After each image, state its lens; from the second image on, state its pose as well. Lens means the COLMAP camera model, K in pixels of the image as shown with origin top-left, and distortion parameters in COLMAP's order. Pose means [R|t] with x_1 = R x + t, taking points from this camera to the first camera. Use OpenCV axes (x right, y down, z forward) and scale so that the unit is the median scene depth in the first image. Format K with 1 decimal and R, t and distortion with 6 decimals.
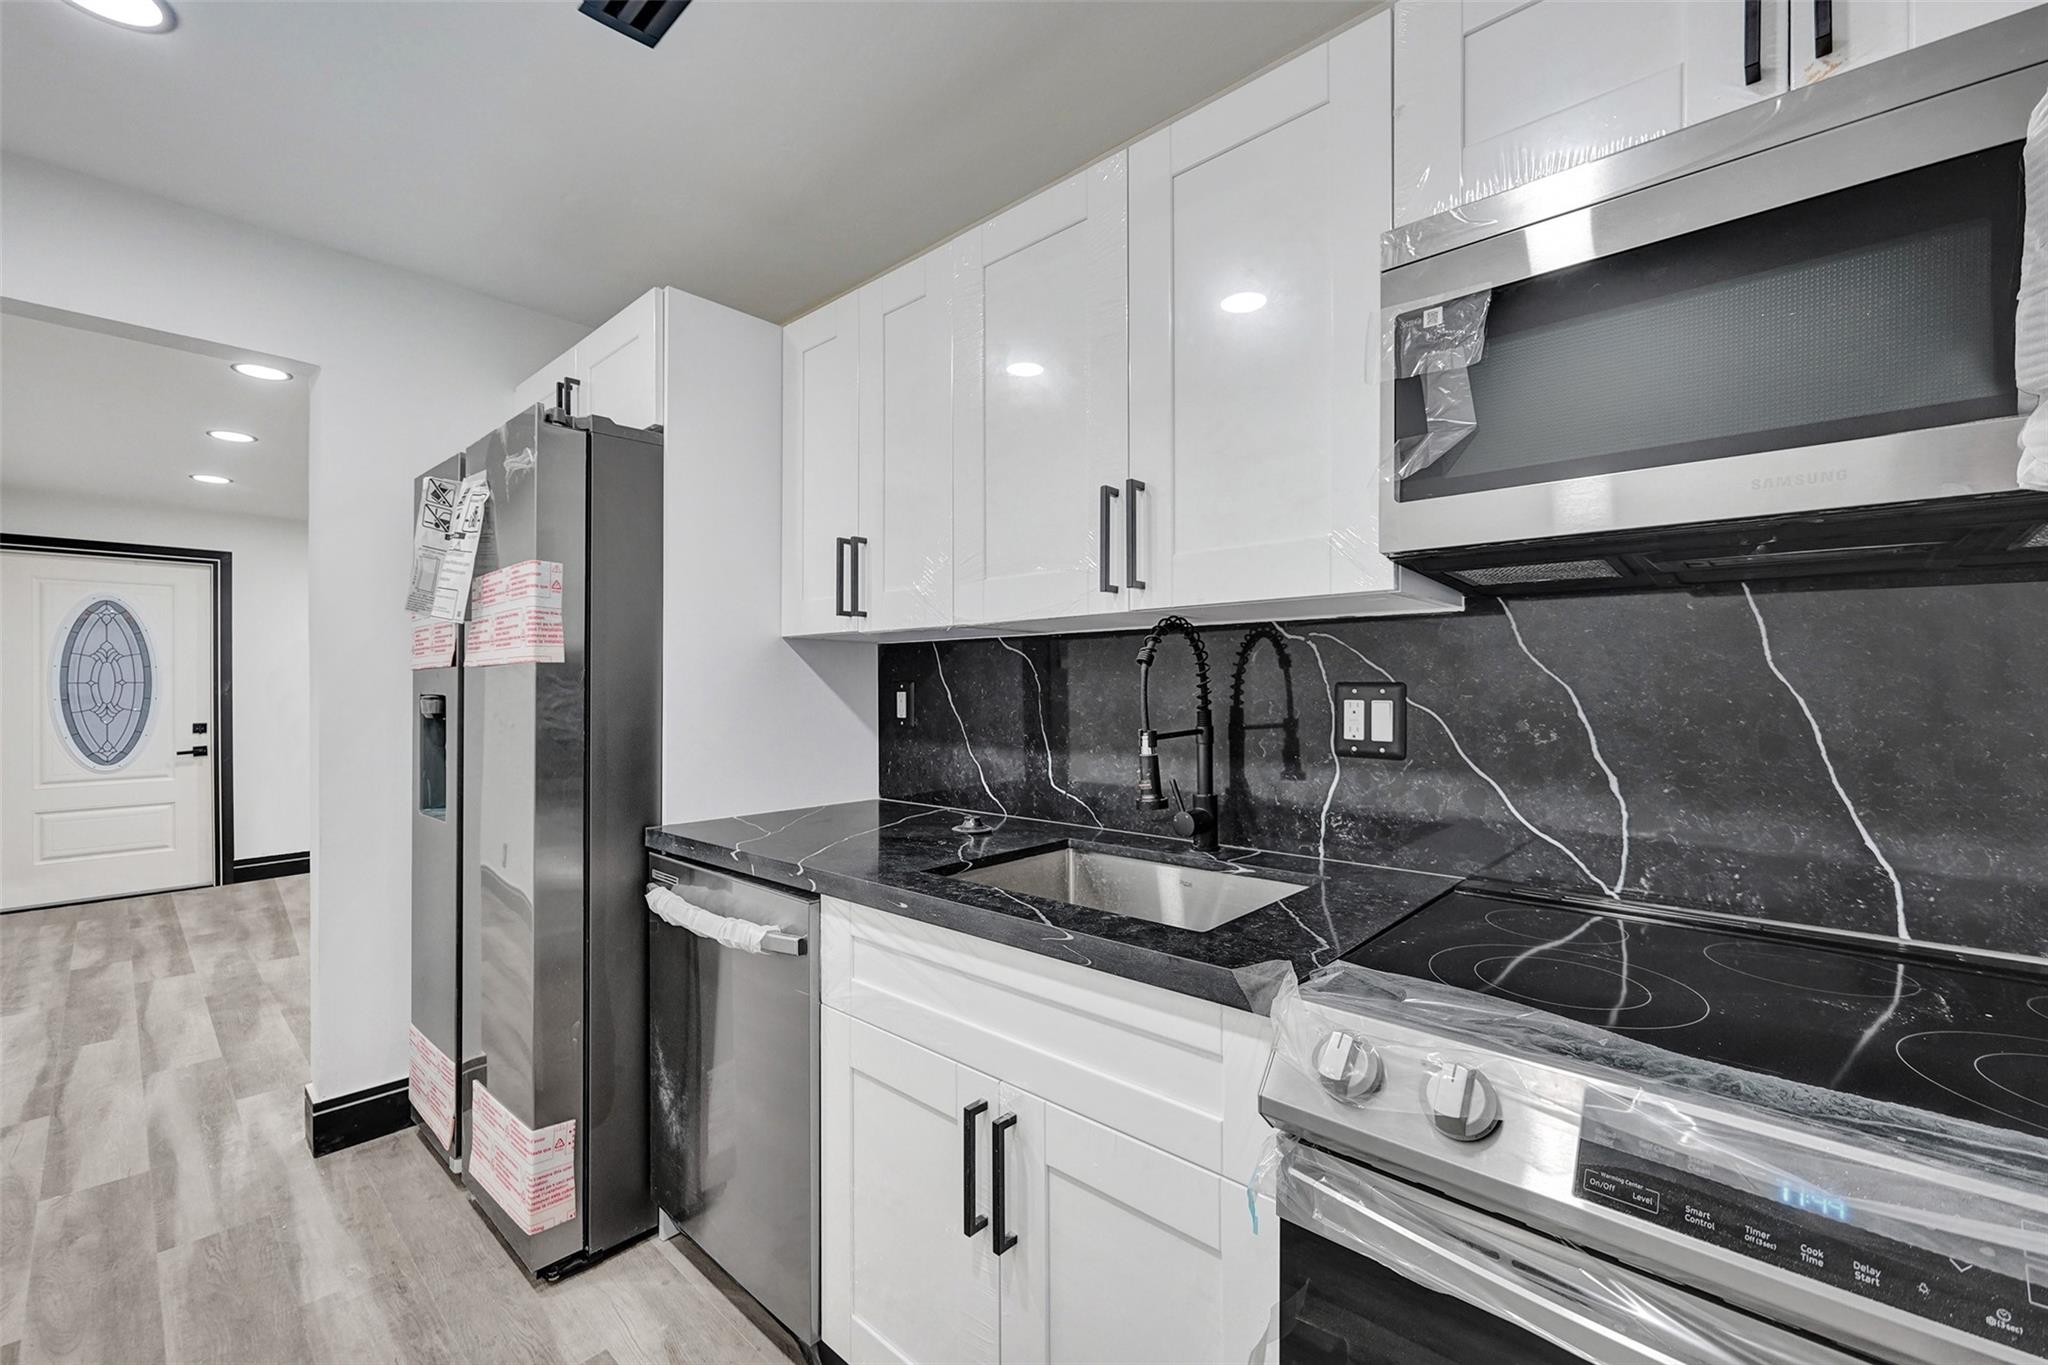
lens RADIAL K [[851.3, 0, 1024.0], [0, 851.3, 682.5], [0, 0, 1]] dist [0.001123, 0.000082]
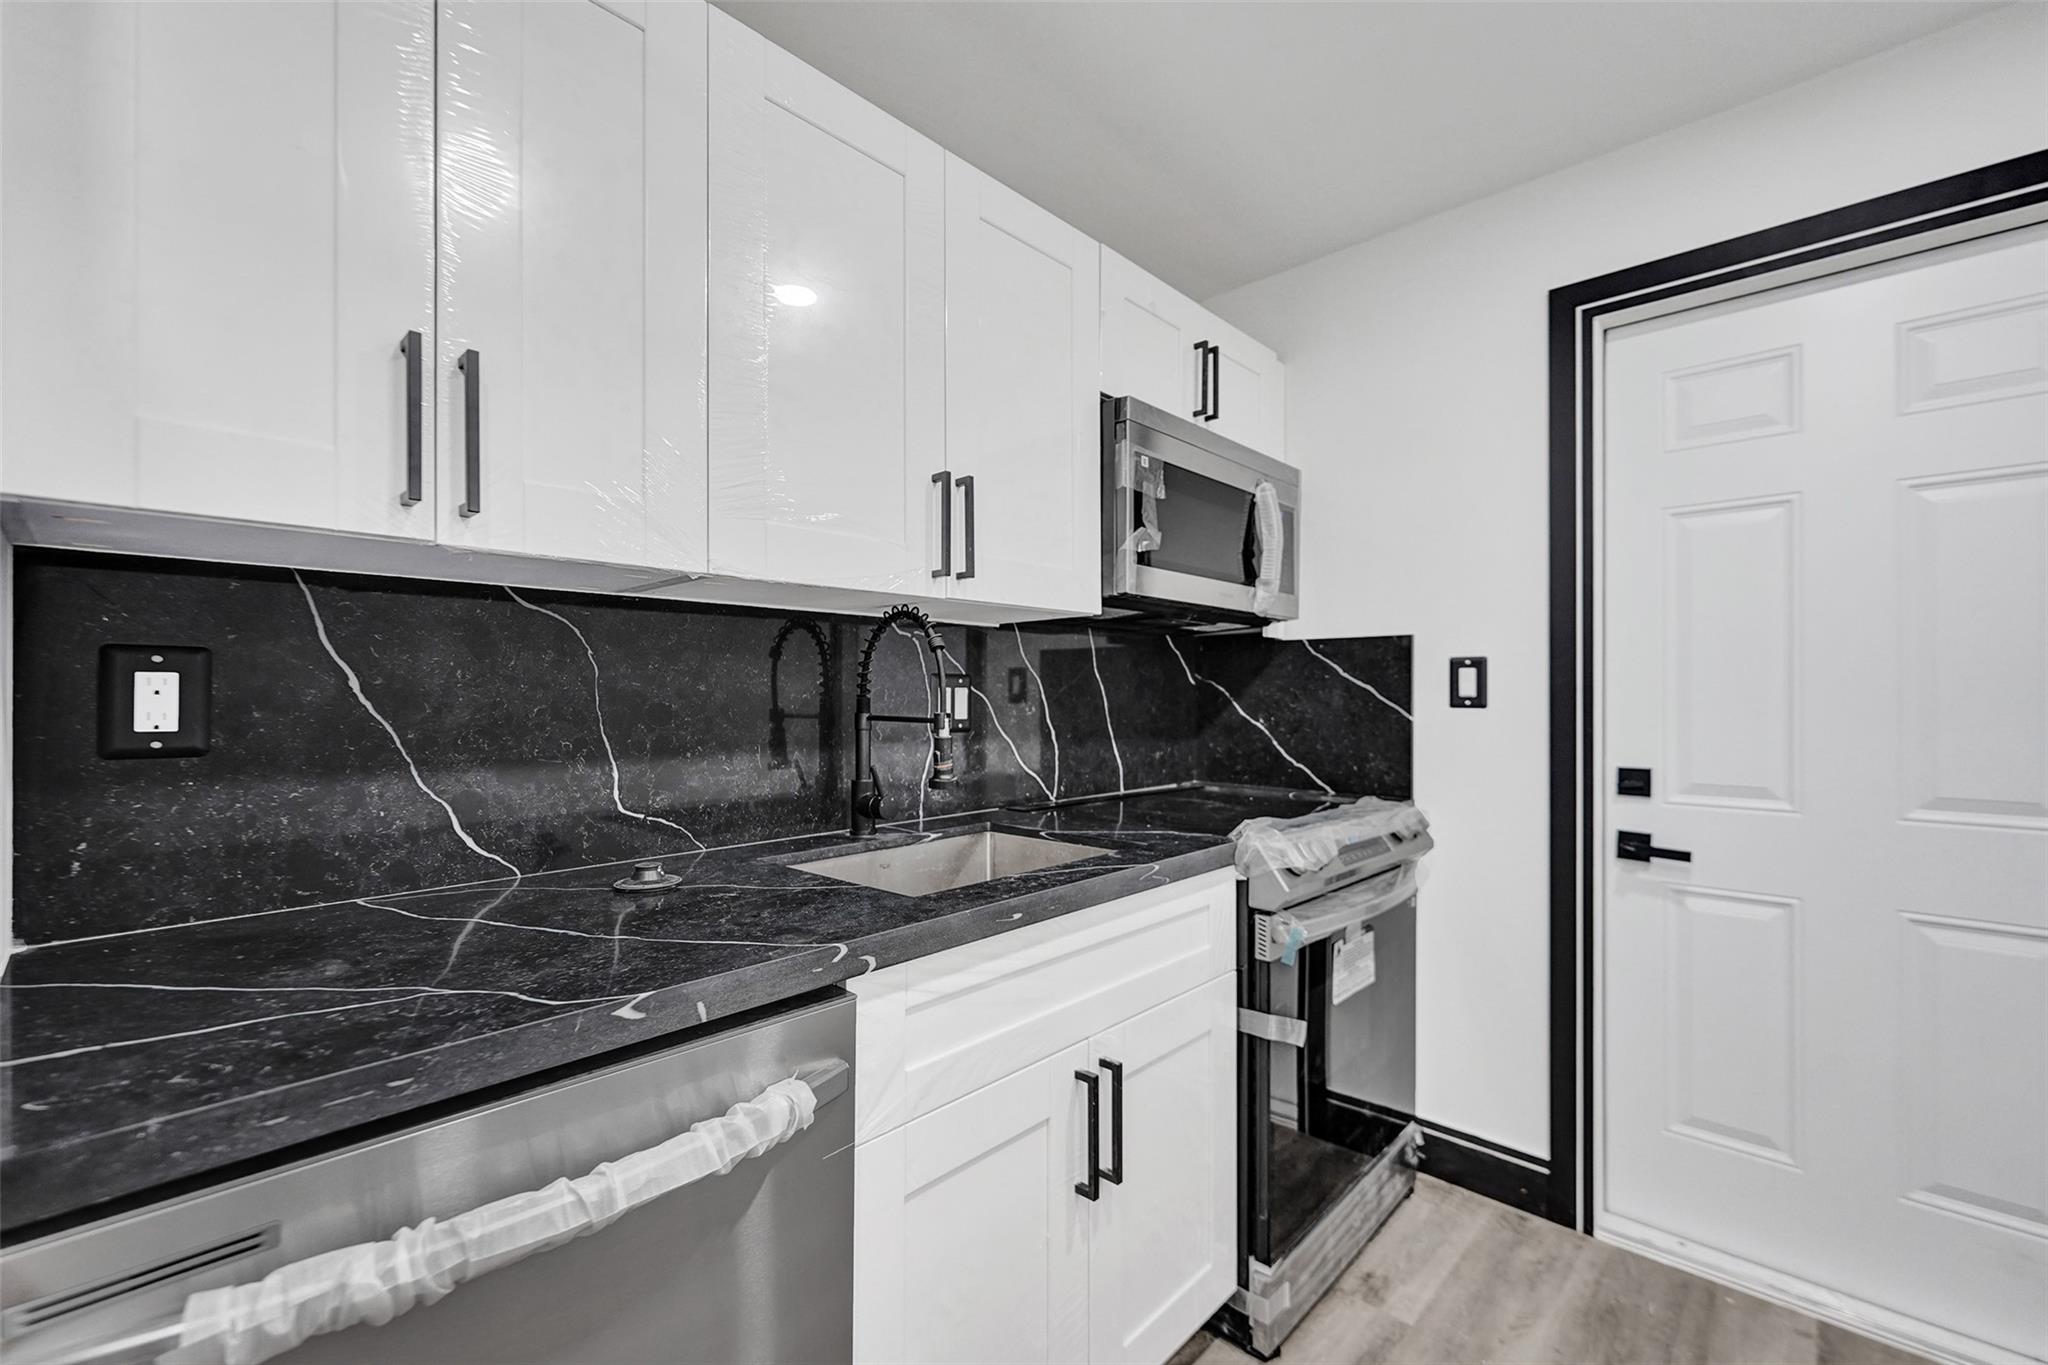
lens RADIAL K [[857.4, 0, 1022.3], [0, 857.4, 693.6], [0, 0, 1]] dist [0.001456, -0.000527]
pose [[0.012547, 0.006750, 0.999898, -0.922971], [-0.001224, 0.999977, -0.006735, 0.039195], [-0.999921, -0.001140, 0.012555, 0.899598]]
